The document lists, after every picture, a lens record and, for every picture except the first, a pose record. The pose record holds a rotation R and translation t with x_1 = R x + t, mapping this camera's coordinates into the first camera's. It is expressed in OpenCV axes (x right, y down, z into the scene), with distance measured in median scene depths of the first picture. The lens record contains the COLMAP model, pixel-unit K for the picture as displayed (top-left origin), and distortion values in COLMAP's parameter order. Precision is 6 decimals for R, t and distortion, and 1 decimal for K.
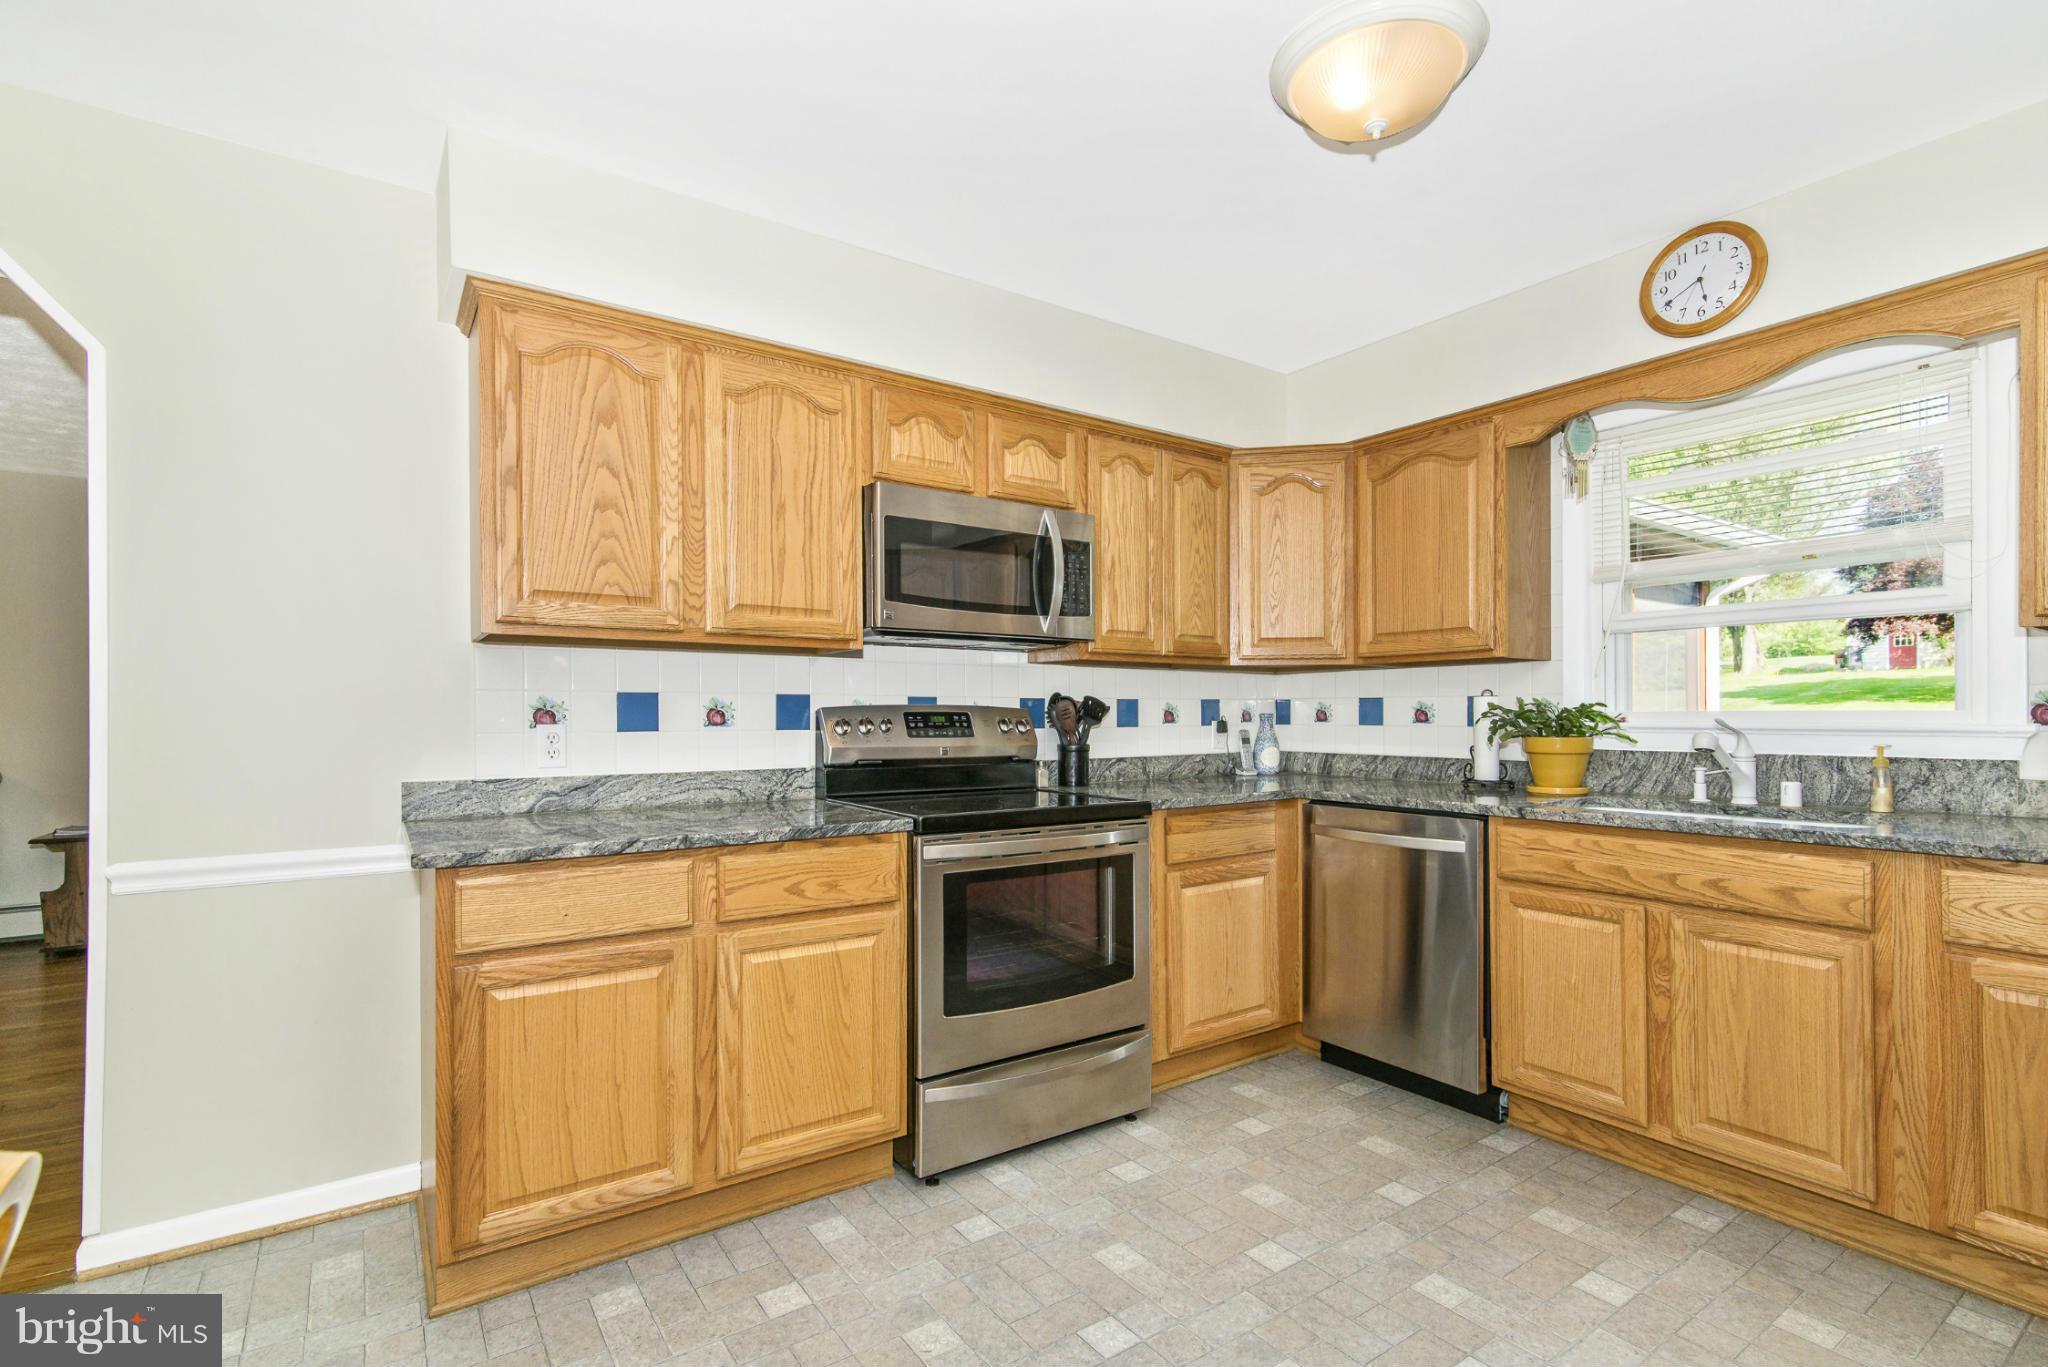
lens RADIAL K [[960.8, 0, 1028.1], [0, 960.8, 715.2], [0, 0, 1]] dist [0.023092, -0.002374]
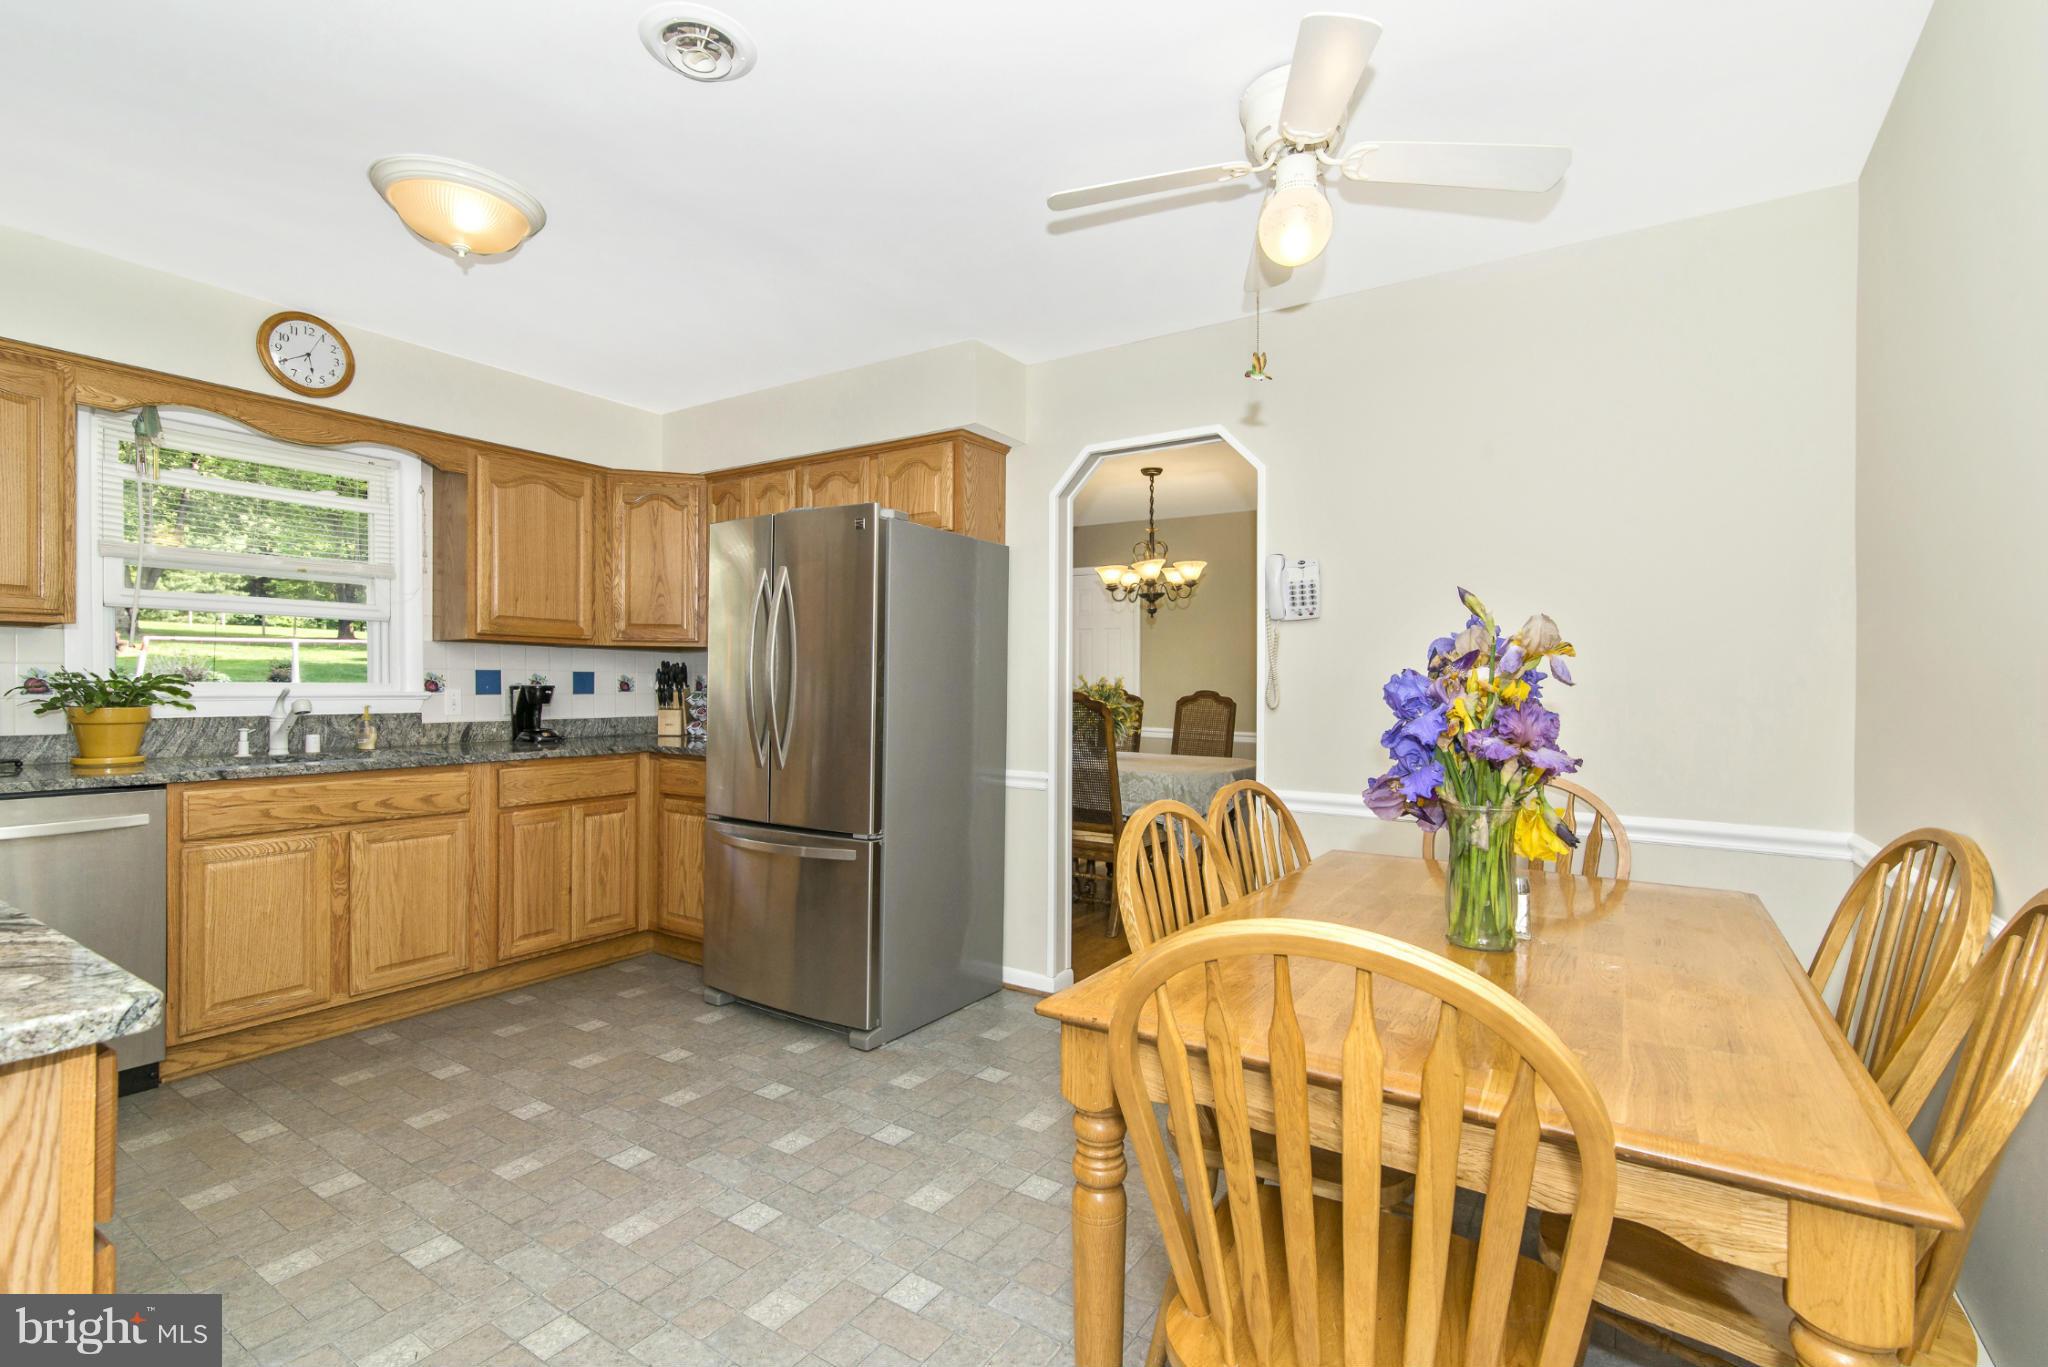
lens RADIAL K [[960.8, 0, 1035.4], [0, 960.8, 665.4], [0, 0, 1]] dist [0.023092, -0.002374]
pose [[-0.376378, 0.022252, 0.926199, -0.827253], [-0.000919, 0.999702, -0.024391, 0.003316], [-0.926466, -0.010031, -0.376246, 0.539278]]
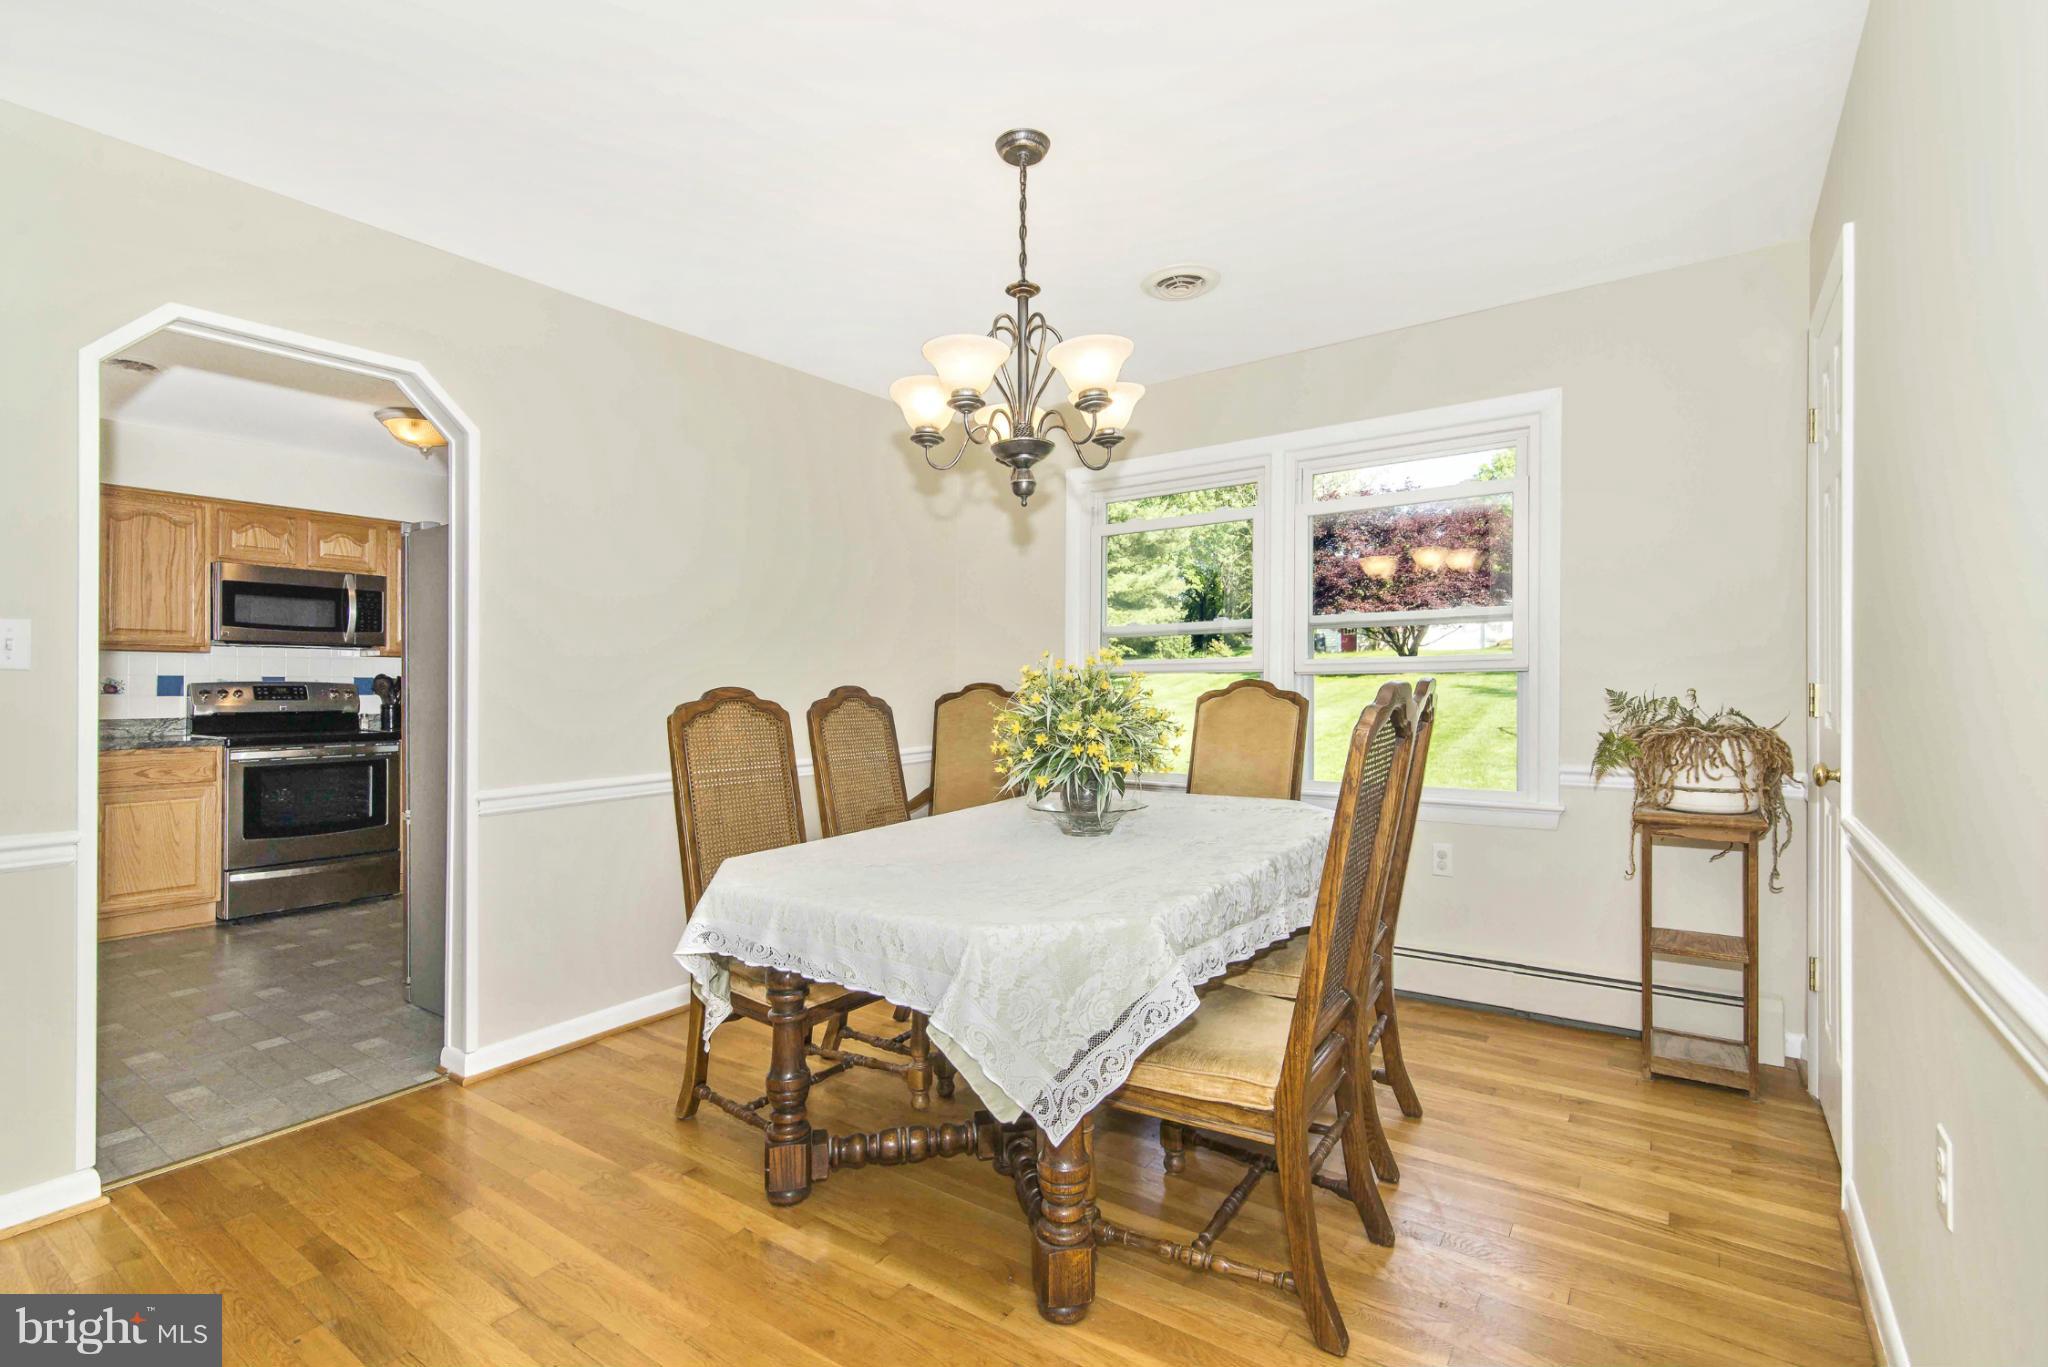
lens RADIAL K [[960.8, 0, 1009.7], [0, 960.8, 681.1], [0, 0, 1]] dist [0.023092, -0.002374]
pose [[0.947010, -0.000135, 0.321205, 0.666806], [0.001247, 0.999994, -0.003258, -0.004978], [-0.321203, 0.003486, 0.947004, -1.234526]]
